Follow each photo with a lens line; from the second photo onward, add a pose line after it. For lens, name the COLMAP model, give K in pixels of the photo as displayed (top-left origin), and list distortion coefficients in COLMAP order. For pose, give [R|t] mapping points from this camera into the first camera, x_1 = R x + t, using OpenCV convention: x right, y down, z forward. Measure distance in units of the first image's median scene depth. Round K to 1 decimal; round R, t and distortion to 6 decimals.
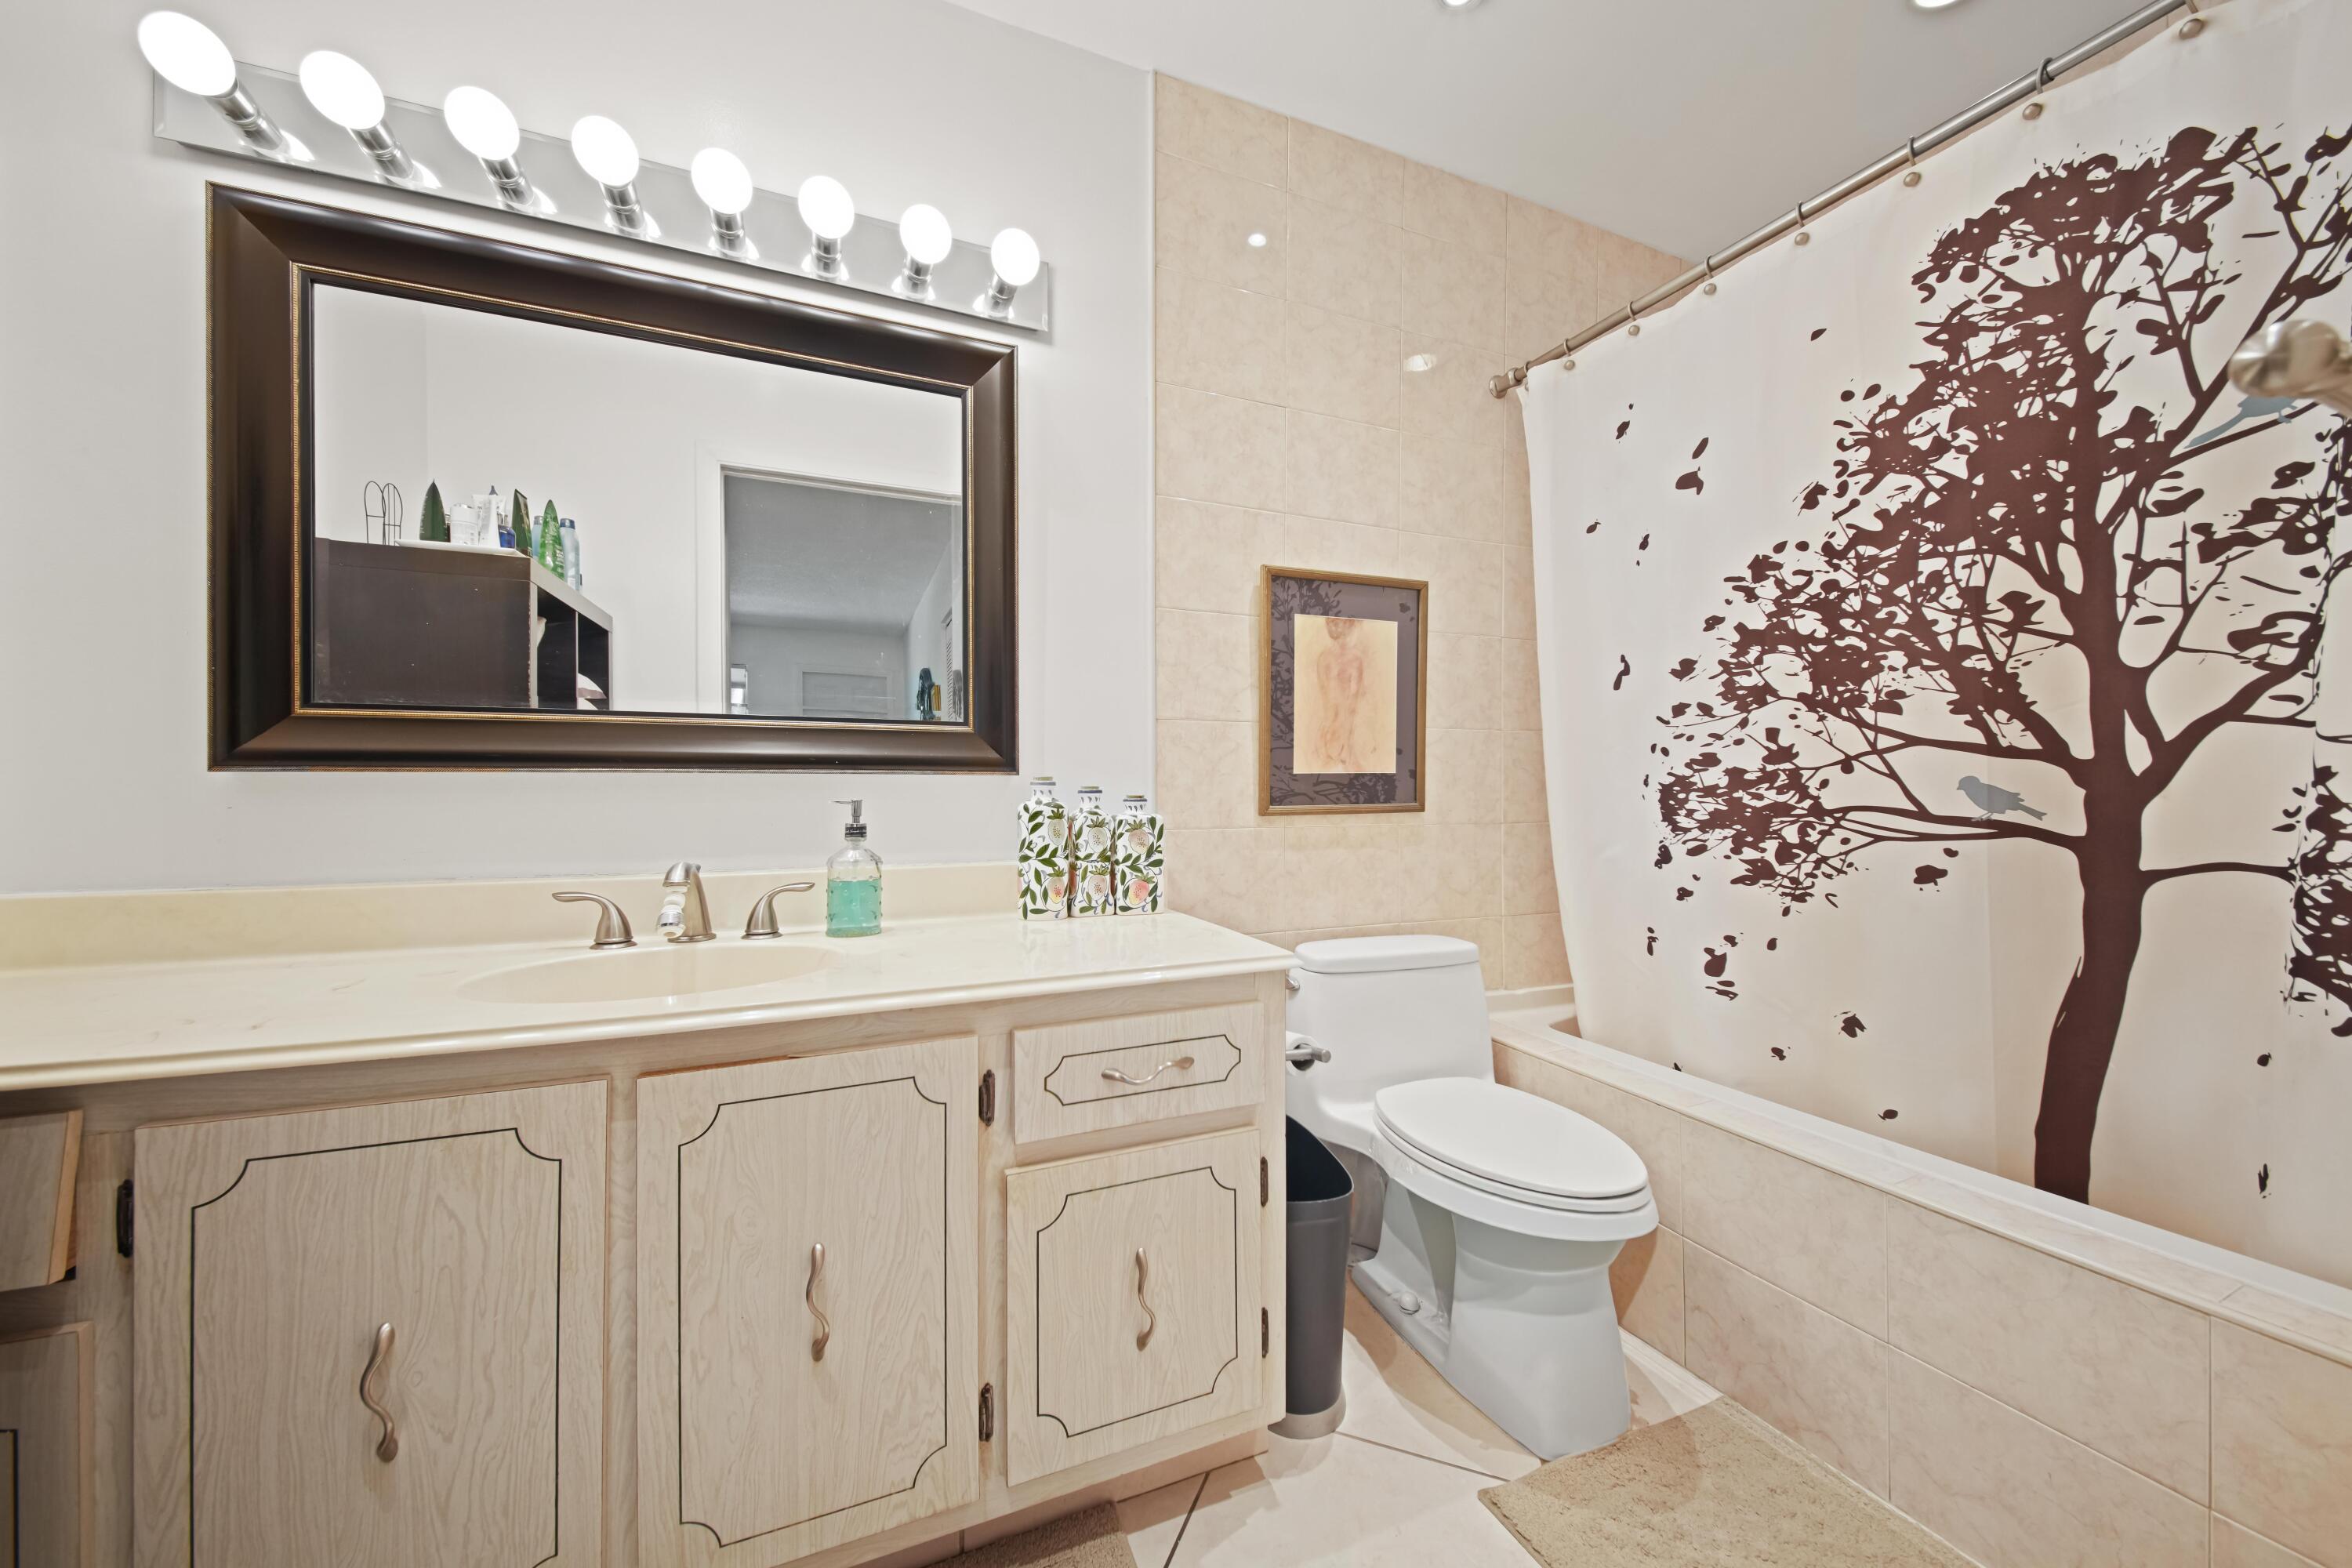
lens RADIAL K [[844.5, 0, 1177.8], [0, 844.5, 757.9], [0, 0, 1]] dist [0.019727, -0.011344]
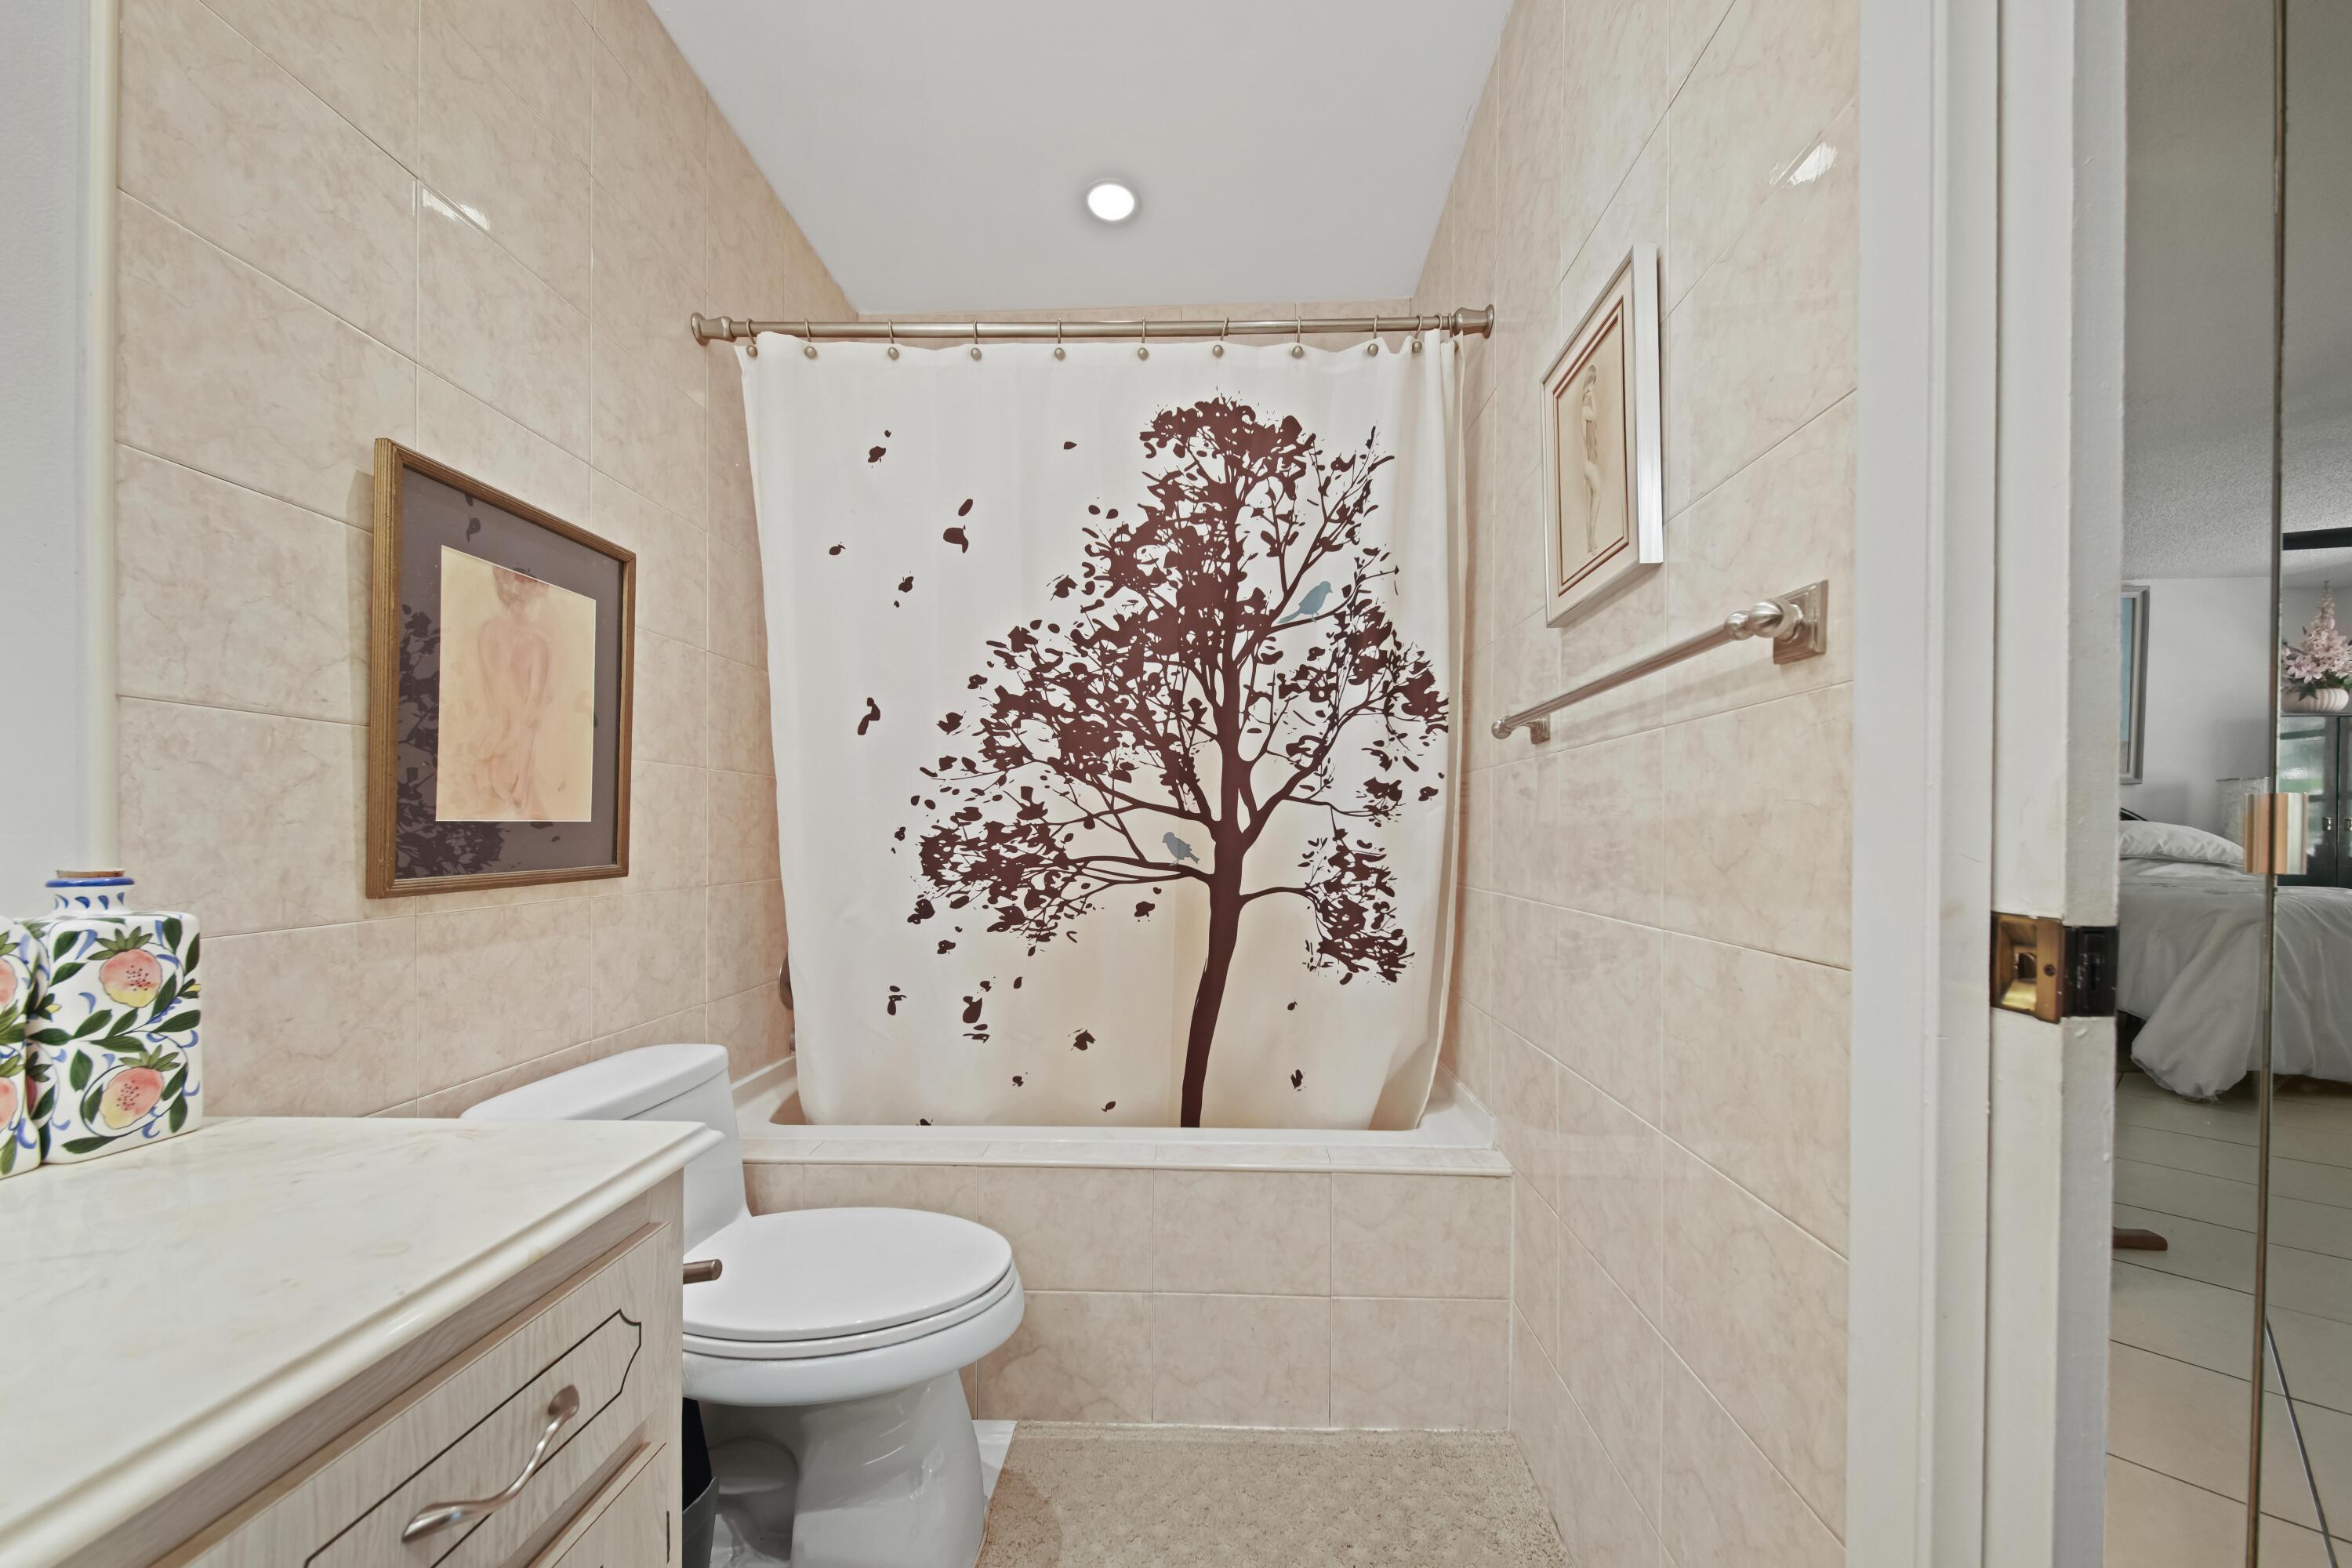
lens RADIAL K [[865.1, 0, 1215.5], [0, 865.1, 820.8], [0, 0, 1]] dist [0.039476, -0.013919]
pose [[0.421848, 0.013524, 0.906566, -0.230603], [-0.032279, 0.999479, 0.000110, 0.001026], [-0.906092, -0.029310, 0.422065, 0.321932]]
